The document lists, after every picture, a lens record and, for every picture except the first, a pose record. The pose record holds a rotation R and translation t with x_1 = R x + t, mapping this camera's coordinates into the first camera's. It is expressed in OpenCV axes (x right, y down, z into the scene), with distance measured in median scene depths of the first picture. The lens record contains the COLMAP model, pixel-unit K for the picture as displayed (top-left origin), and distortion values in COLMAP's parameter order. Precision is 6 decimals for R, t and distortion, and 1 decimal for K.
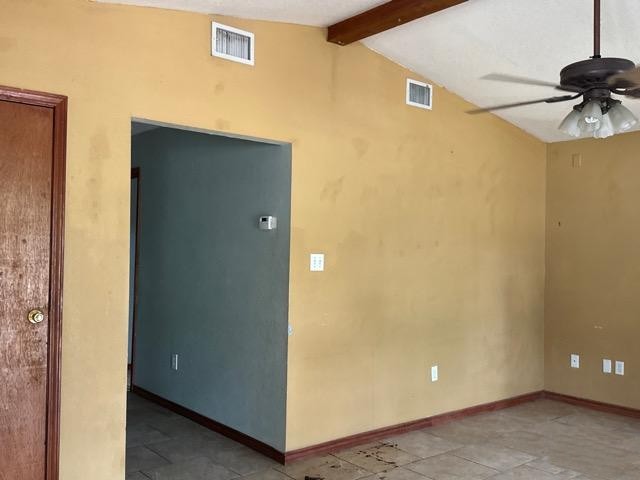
lens RADIAL K [[618.0, 0, 320.0], [0, 618.0, 240.0], [0, 0, 1]] dist [0.191756, -0.408442]
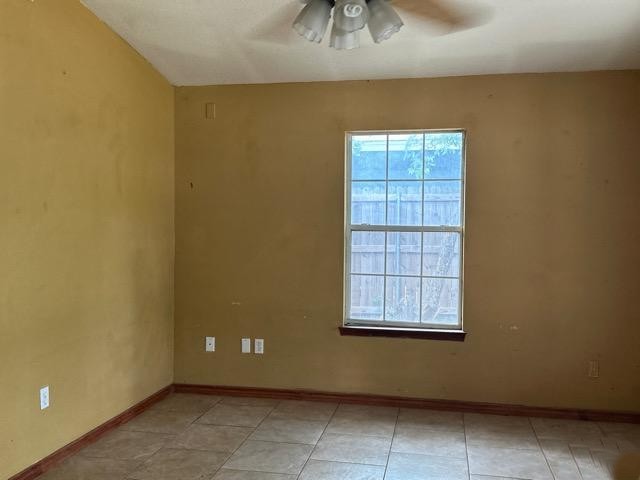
lens RADIAL K [[597.4, 0, 320.0], [0, 597.4, 240.0], [0, 0, 1]] dist [0.116462, -0.218949]
pose [[0.773716, -0.029091, 0.632864, 0.002431], [-0.004342, 0.998678, 0.051215, 0.006441], [-0.633517, -0.042373, 0.772567, 0.284254]]
